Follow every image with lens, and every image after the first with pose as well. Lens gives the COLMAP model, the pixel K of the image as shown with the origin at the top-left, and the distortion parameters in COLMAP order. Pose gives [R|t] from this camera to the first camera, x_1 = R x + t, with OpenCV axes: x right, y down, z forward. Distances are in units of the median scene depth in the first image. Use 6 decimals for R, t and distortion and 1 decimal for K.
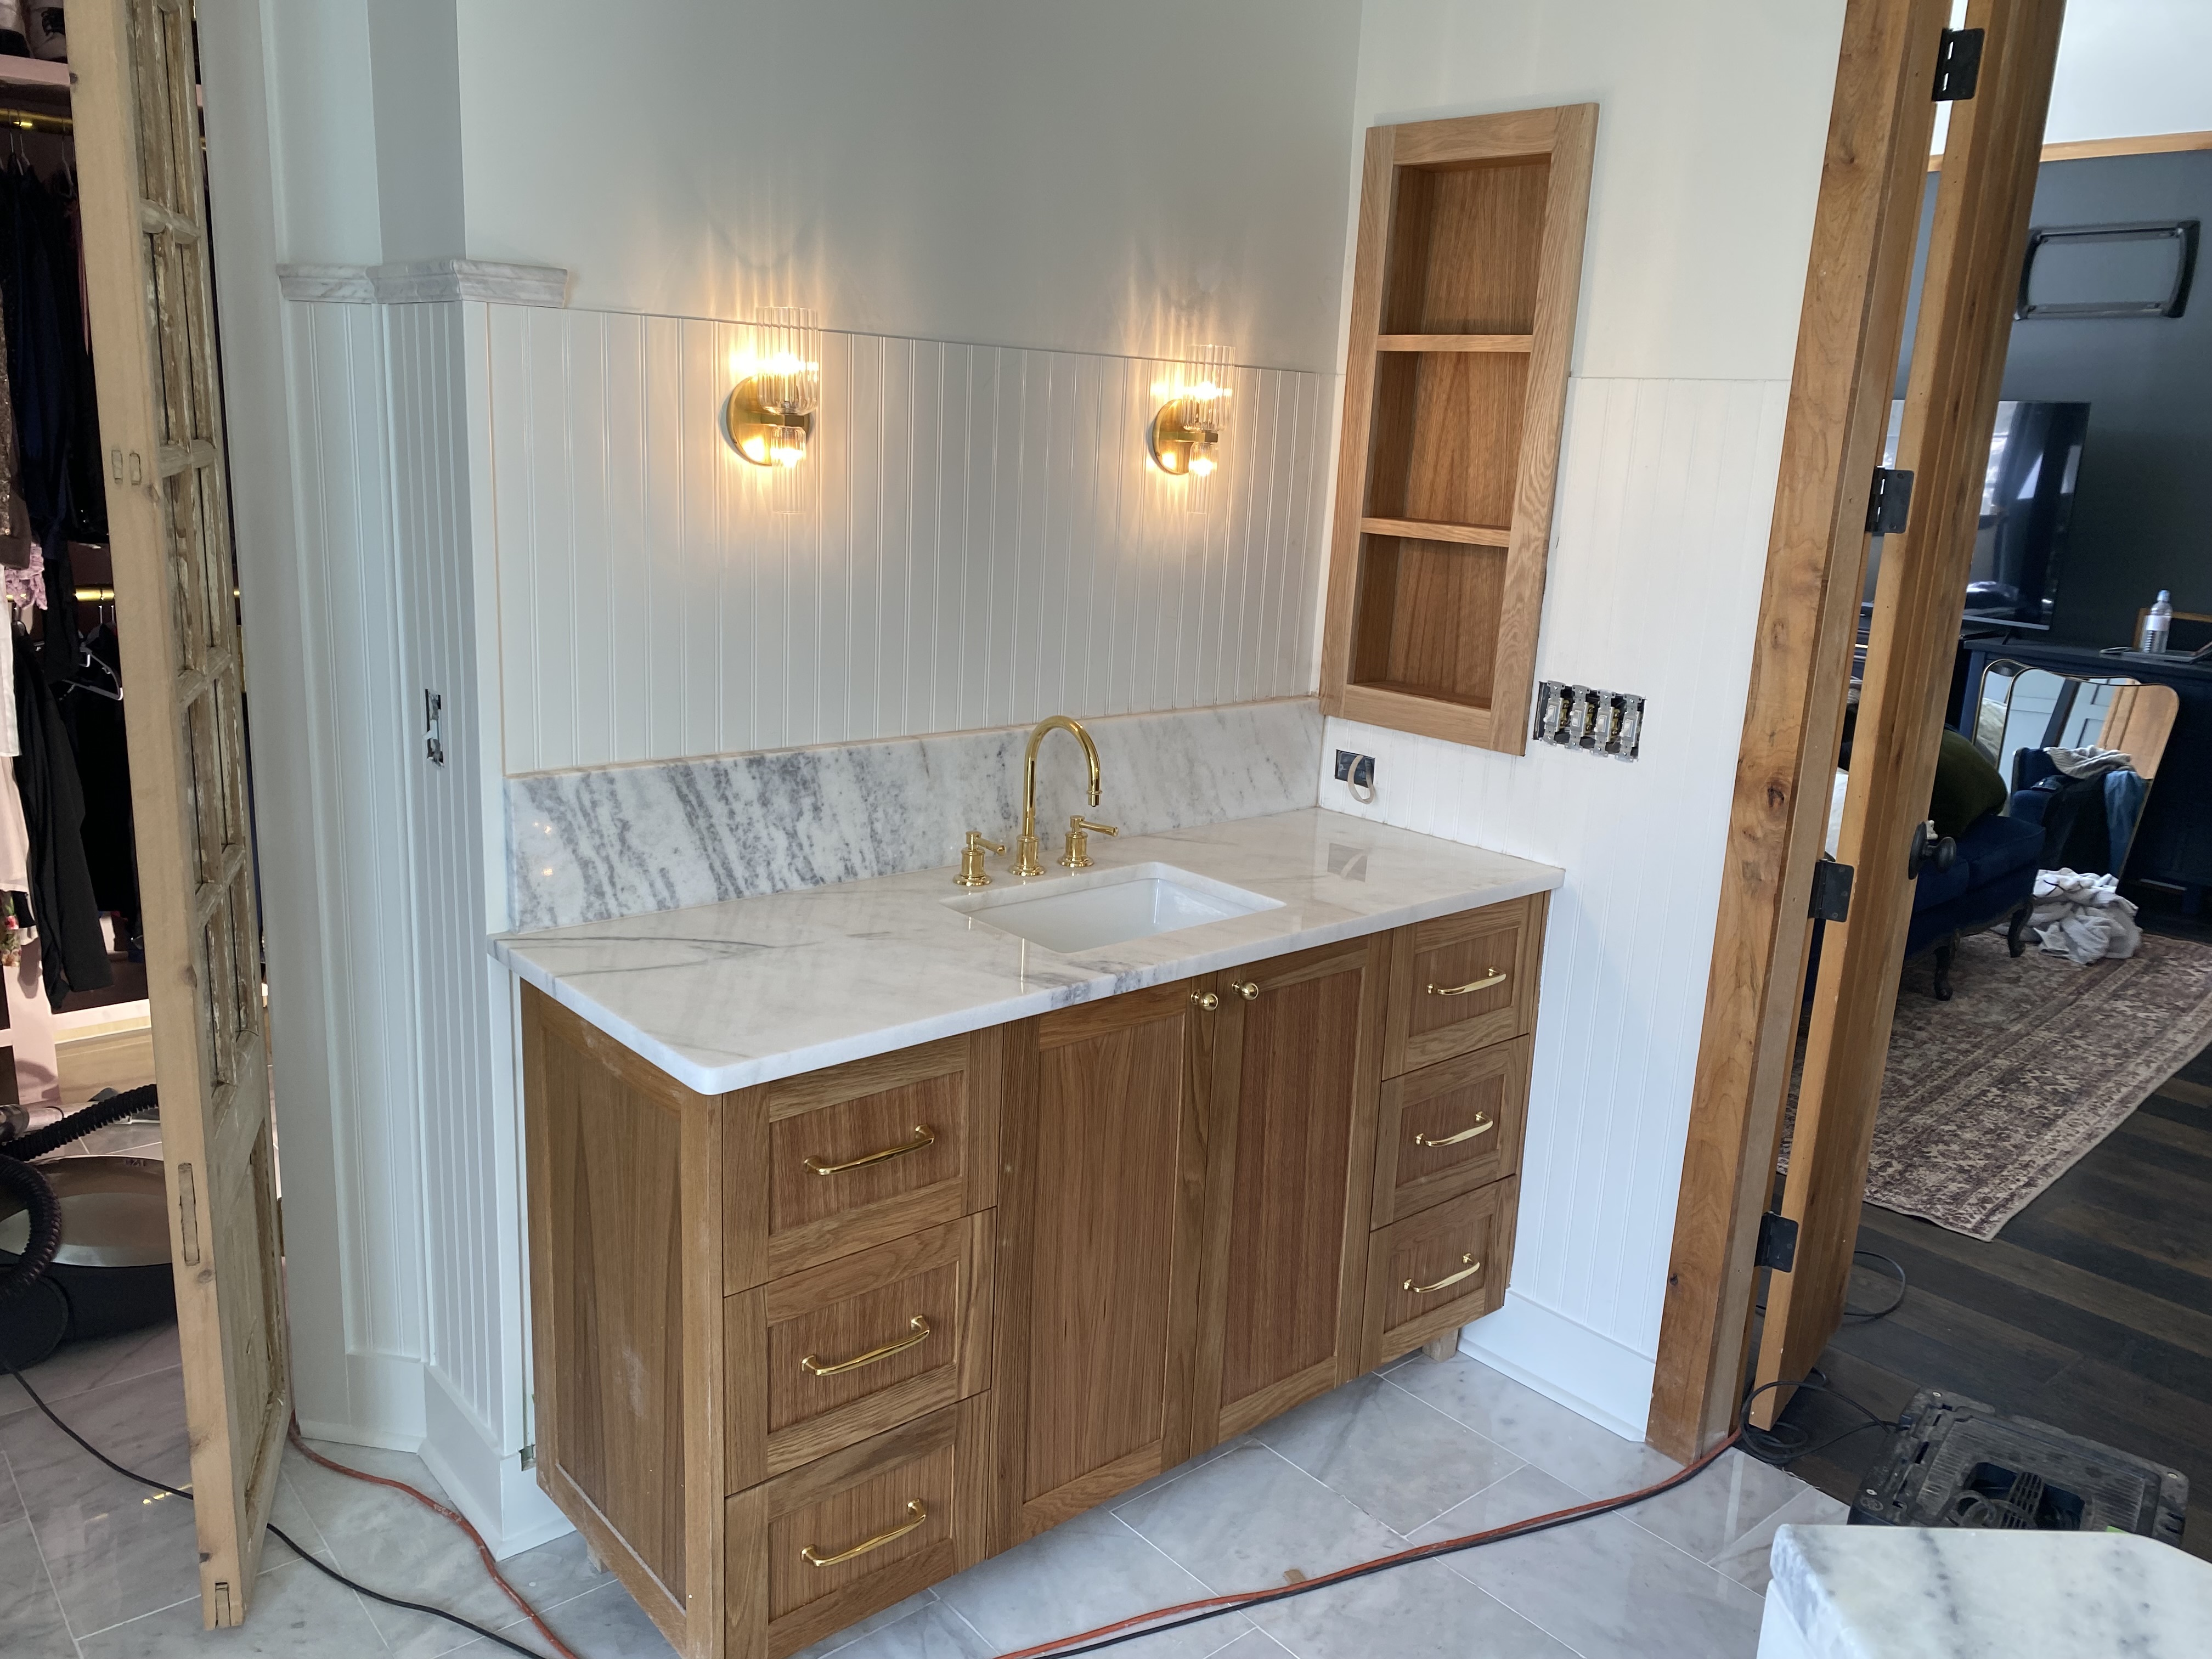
lens RADIAL K [[1693.8, 0, 1105.1], [0, 1693.8, 821.2], [0, 0, 1]] dist [0.007015, 0.012913]
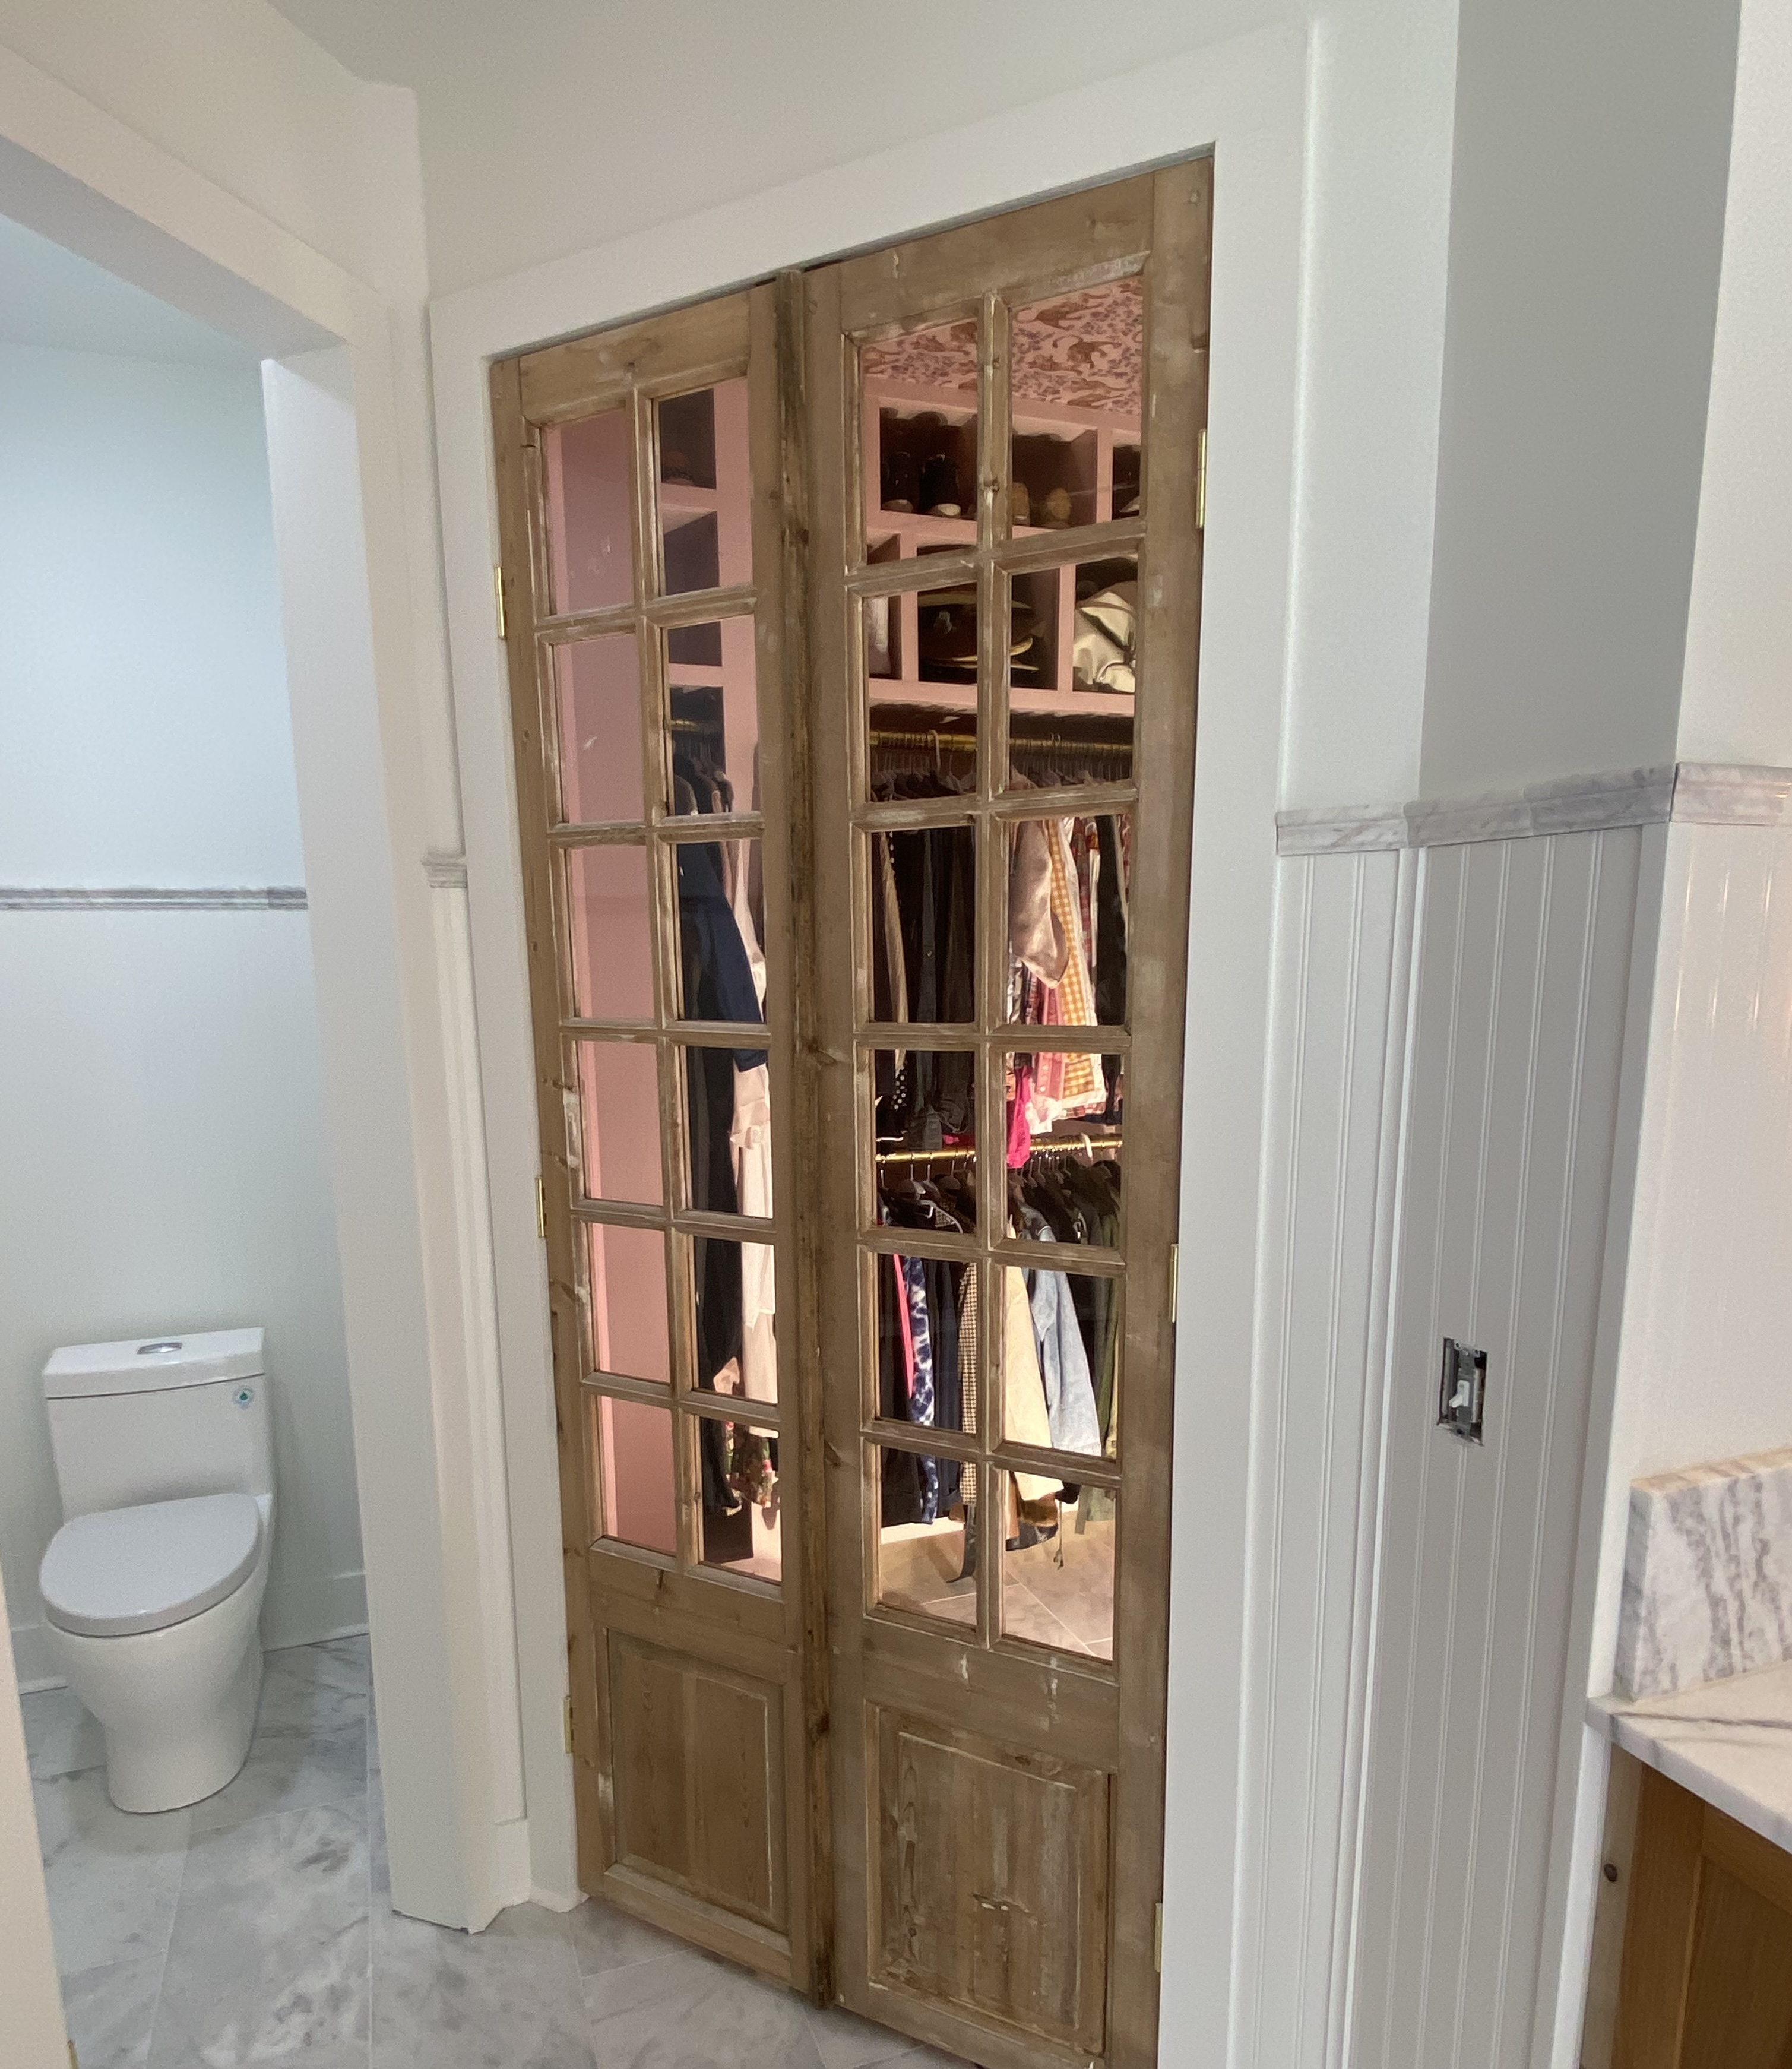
lens RADIAL K [[1372.7, 0, 893.5], [0, 1372.7, 1198.6], [0, 0, 1]] dist [0.004851, 0.001254]
pose [[0.937551, 0.006401, -0.347788, -0.429497], [-0.027054, 0.998144, -0.054560, -0.102305], [0.346793, 0.060562, 0.935984, 0.334248]]
